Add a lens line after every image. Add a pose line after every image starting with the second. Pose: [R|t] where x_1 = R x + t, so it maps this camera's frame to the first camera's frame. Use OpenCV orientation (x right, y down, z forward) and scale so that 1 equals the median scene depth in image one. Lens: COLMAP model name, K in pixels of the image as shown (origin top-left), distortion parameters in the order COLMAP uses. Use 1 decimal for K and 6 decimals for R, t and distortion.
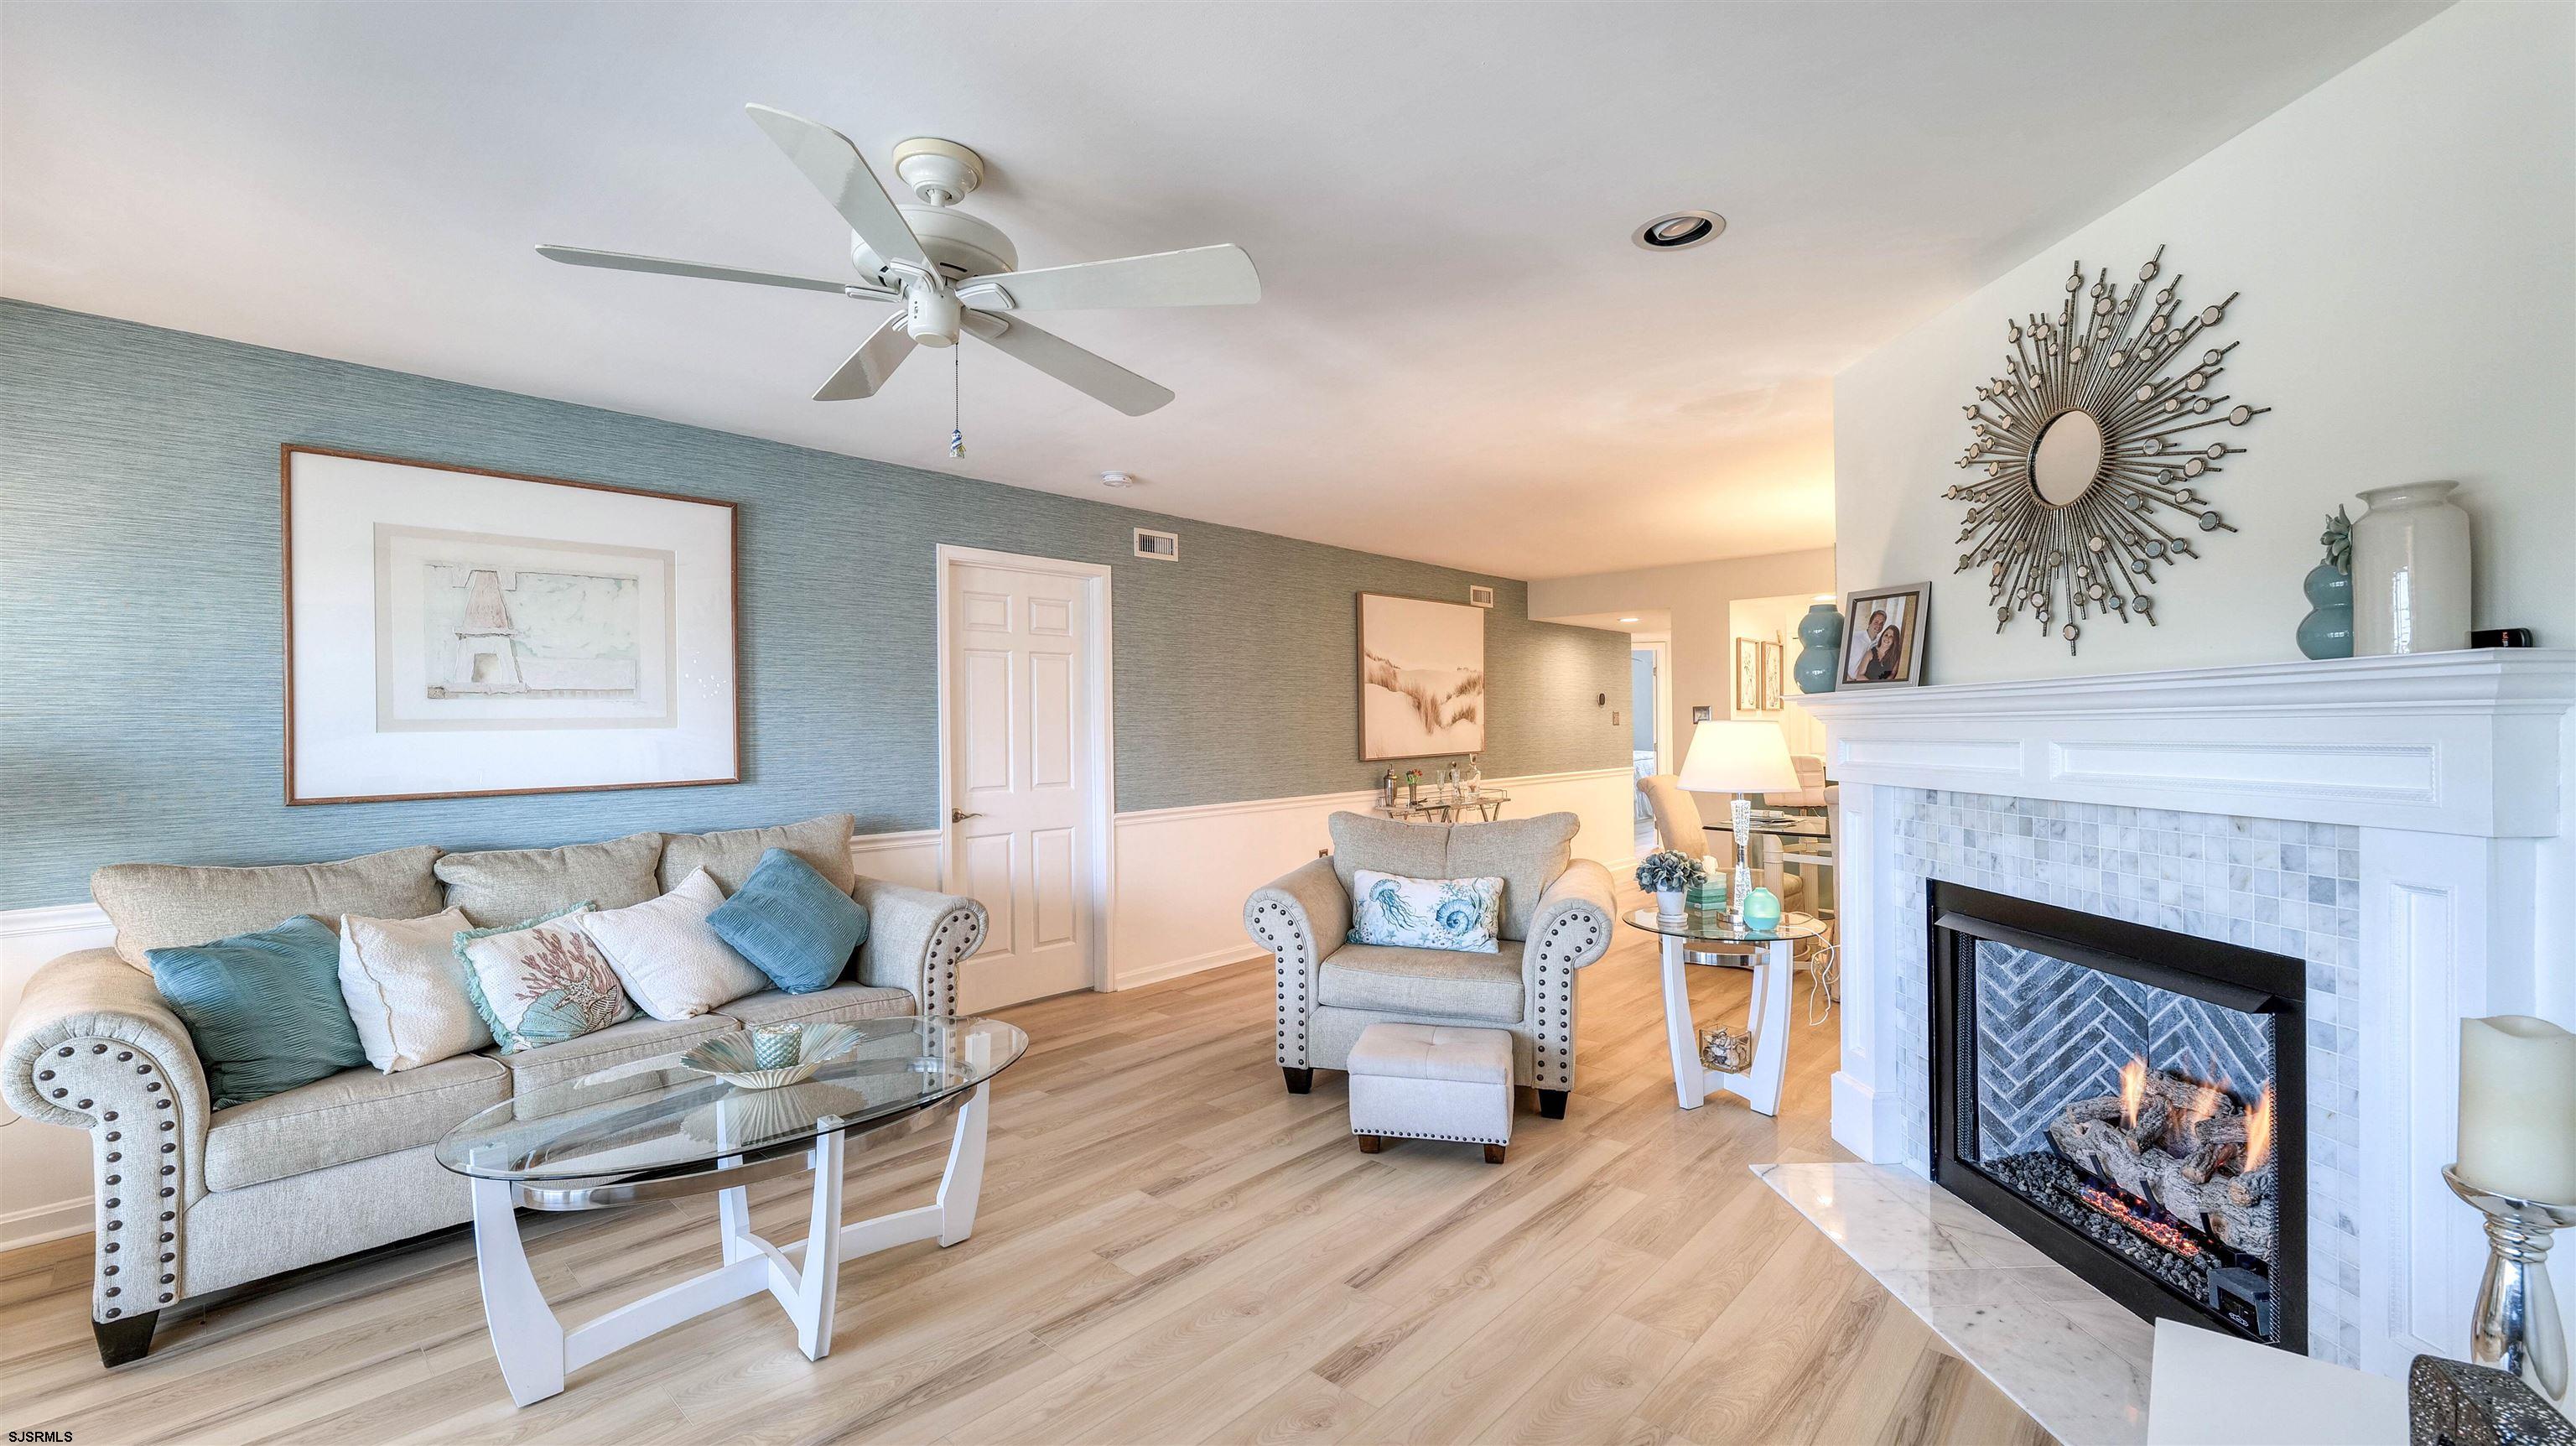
lens RADIAL K [[1051.2, 0, 1268.6], [0, 1051.2, 714.7], [0, 0, 1]] dist [-0.014090, 0.000379]
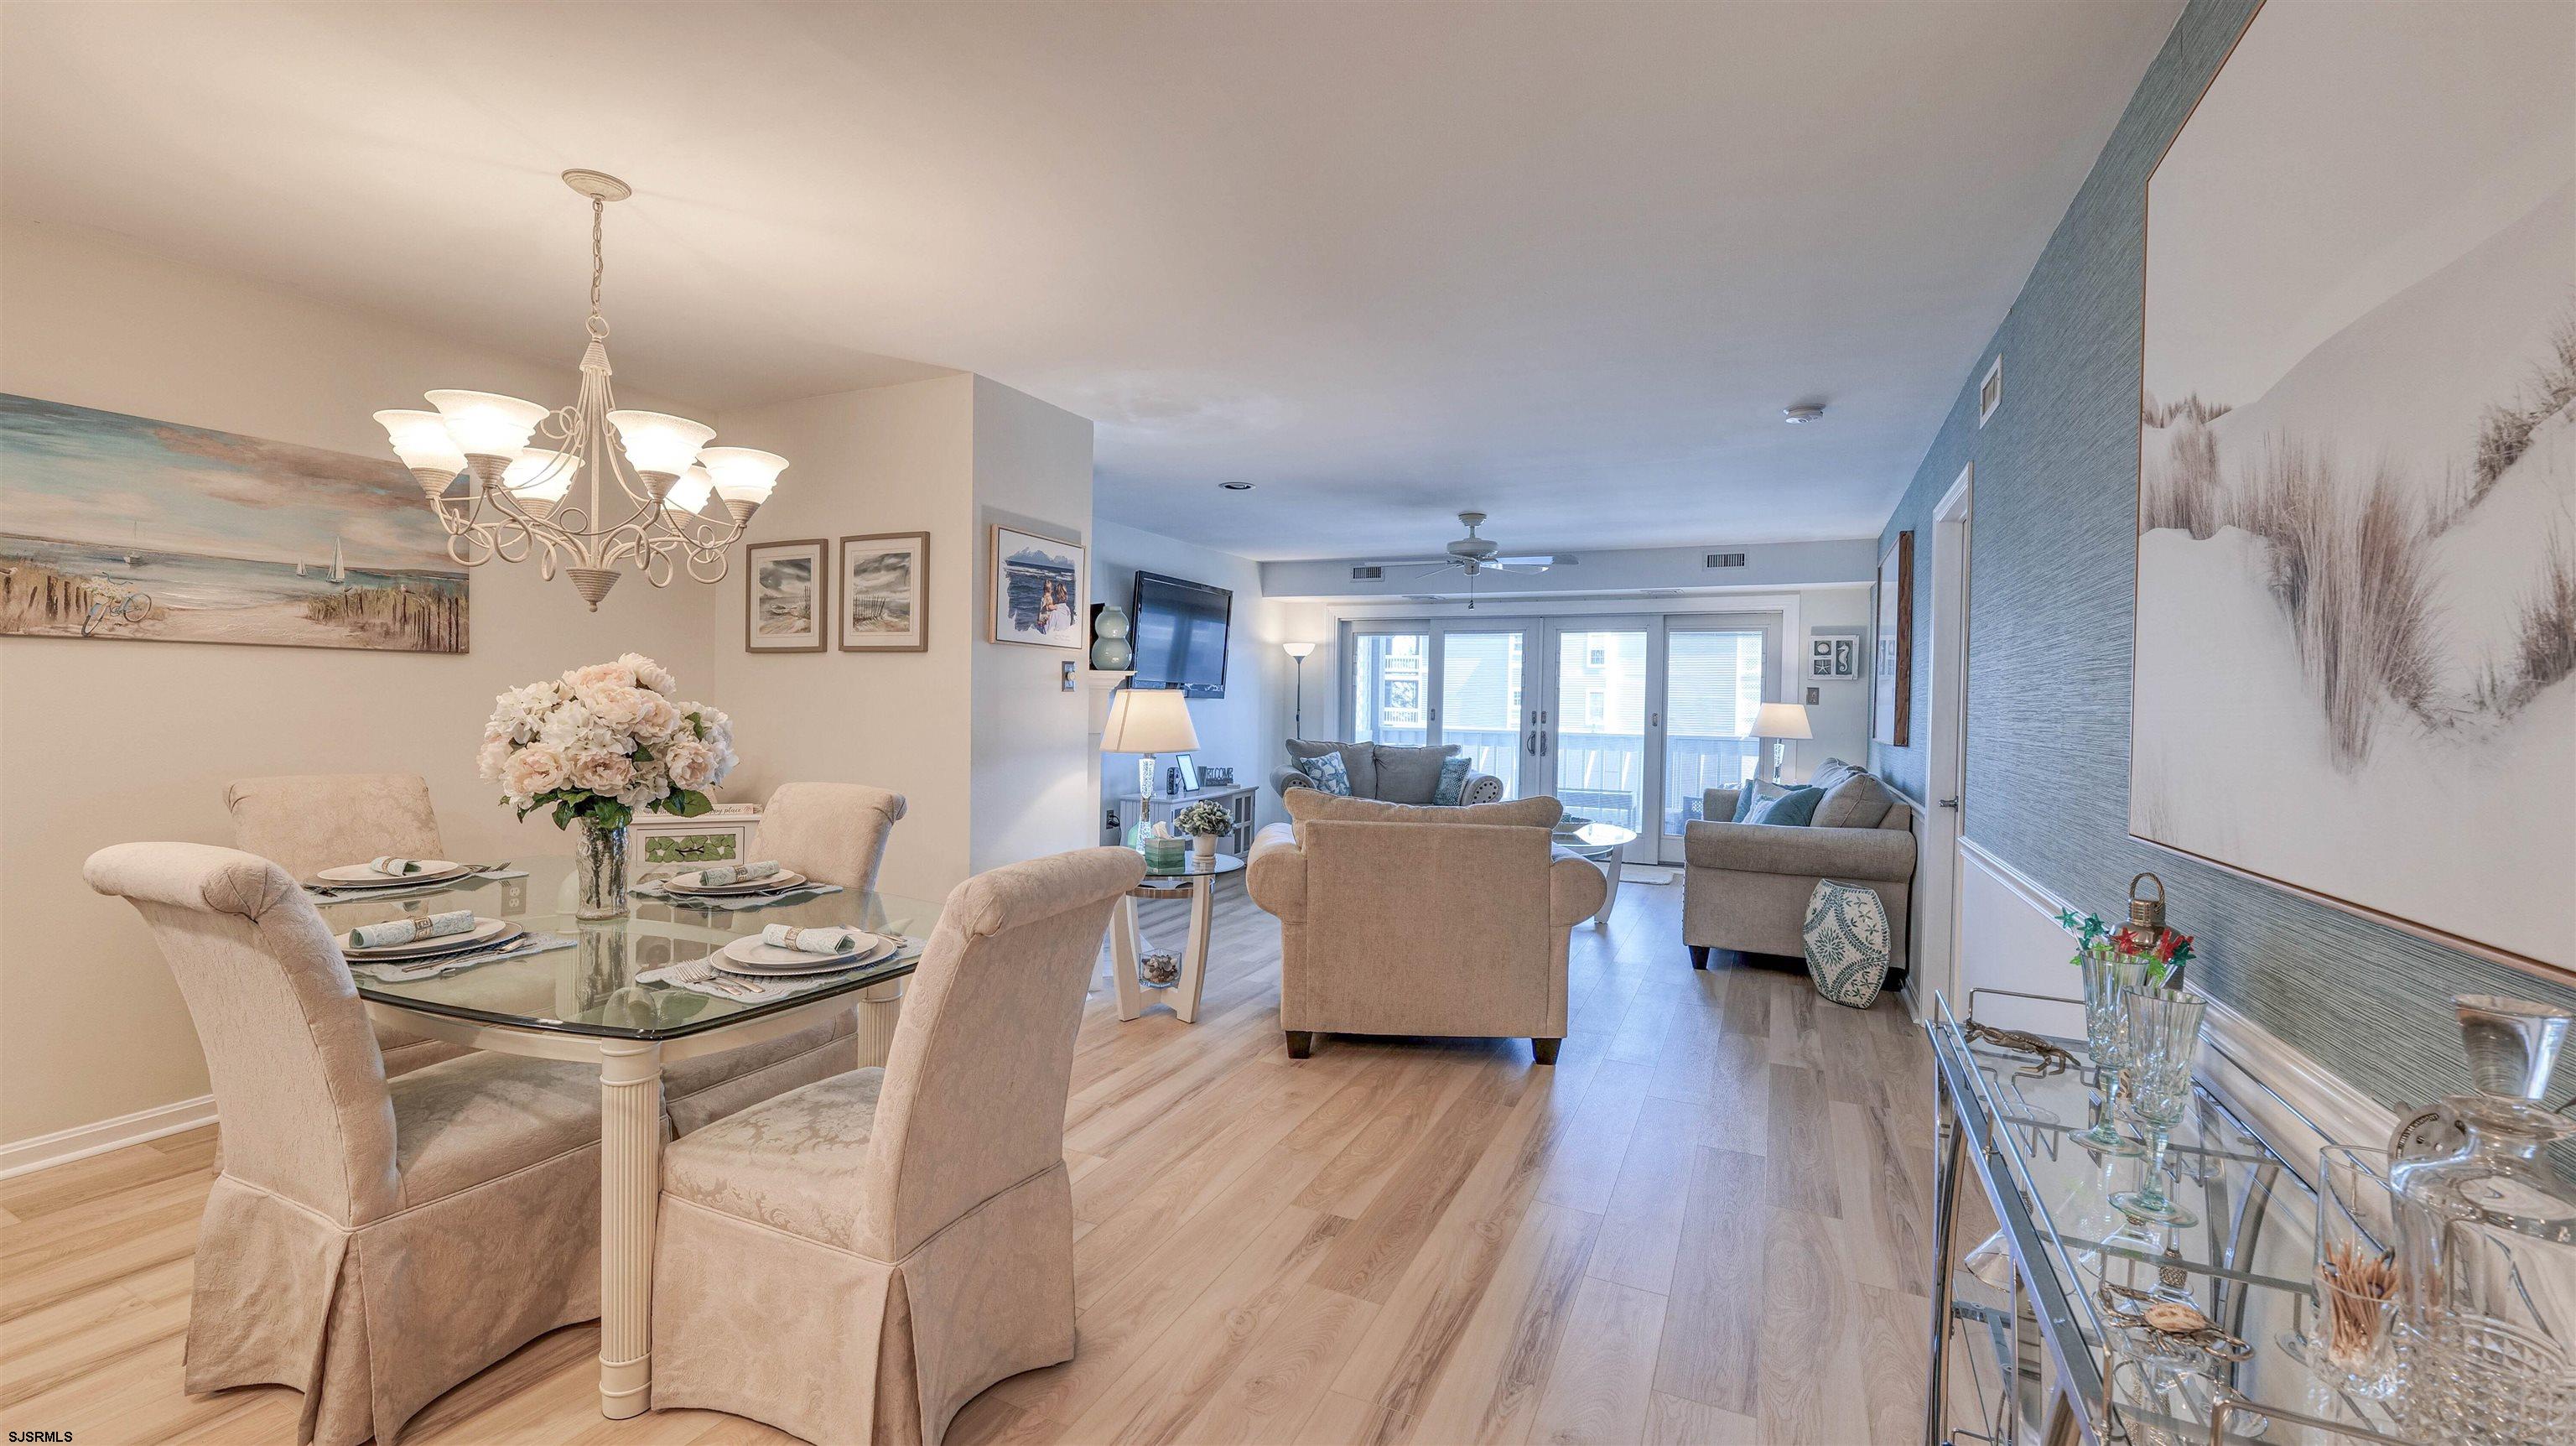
lens RADIAL K [[1052.2, 0, 1288.9], [0, 1052.2, 709.0], [0, 0, 1]] dist [-0.010671, 0.000019]
pose [[-0.949574, -0.008322, -0.313432, 0.962022], [-0.009250, 0.999956, 0.001474, 0.034512], [0.313406, 0.004298, -0.949610, 3.092996]]
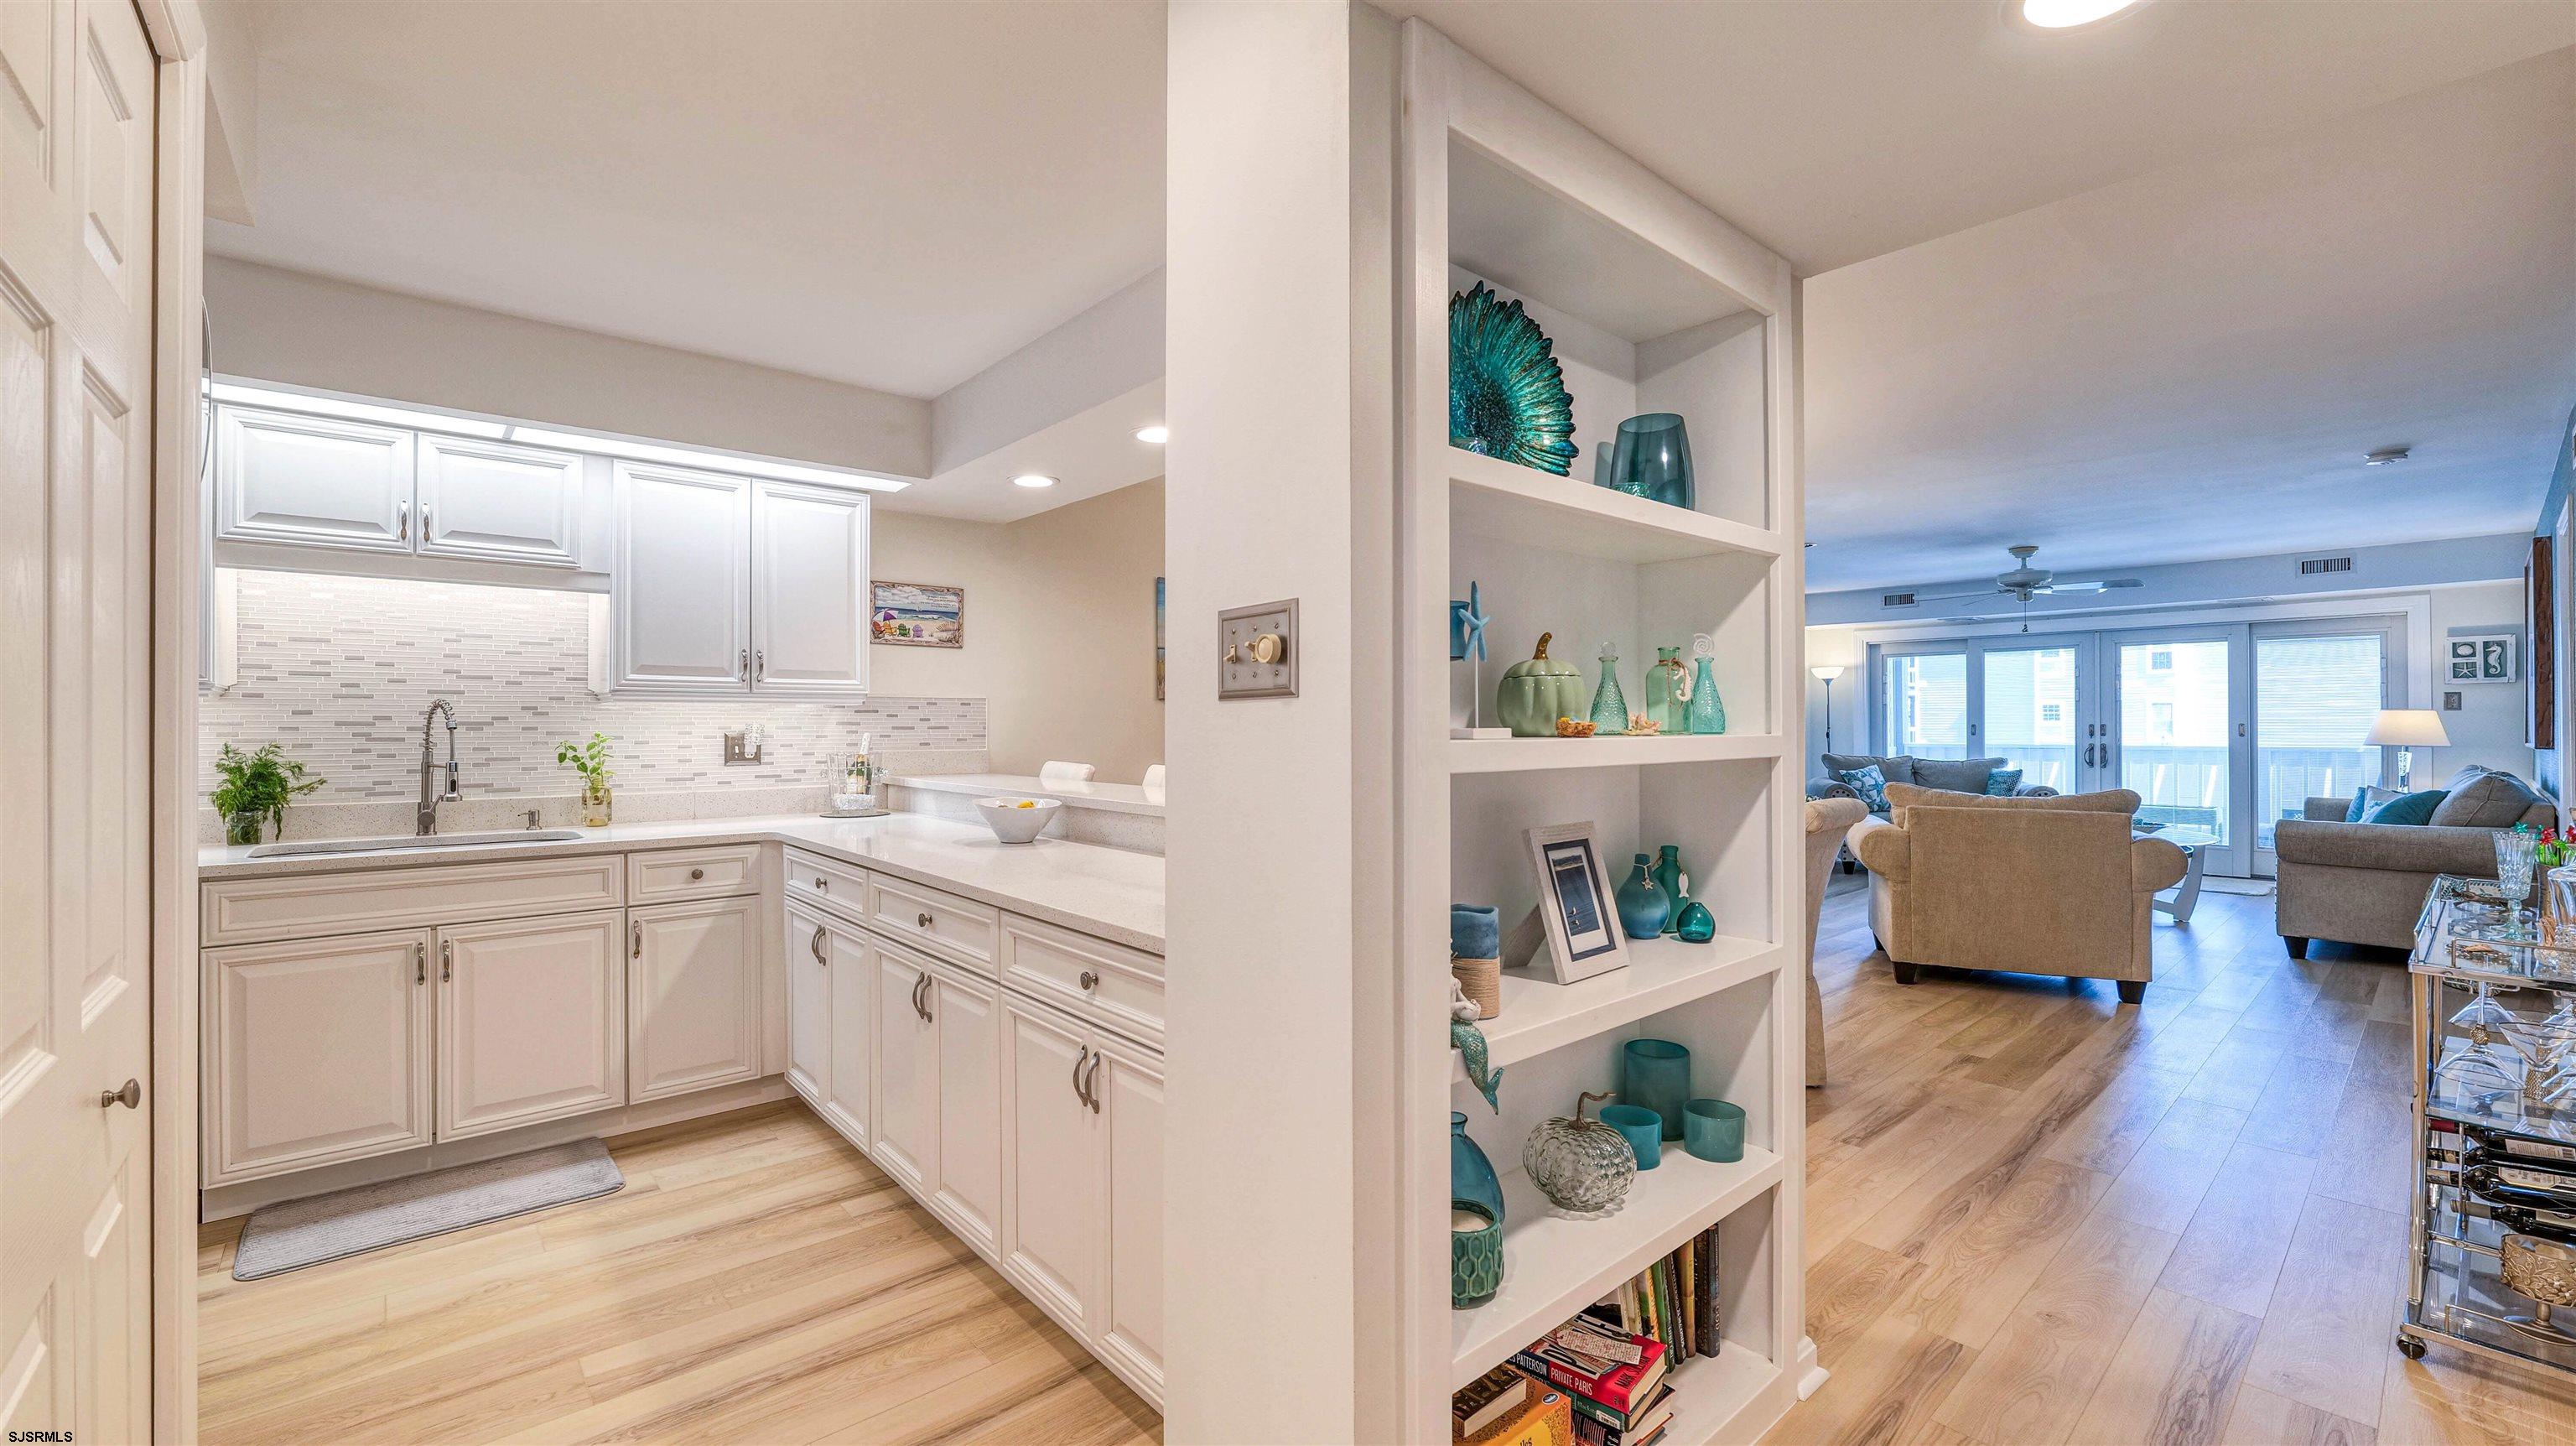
lens RADIAL K [[1051.2, 0, 1268.6], [0, 1051.2, 714.7], [0, 0, 1]] dist [-0.014090, 0.000379]
pose [[-0.994395, 0.011218, 0.105130, 1.475180], [0.009383, 0.999795, -0.017927, 0.044425], [-0.105309, -0.016840, -0.994297, 3.808988]]
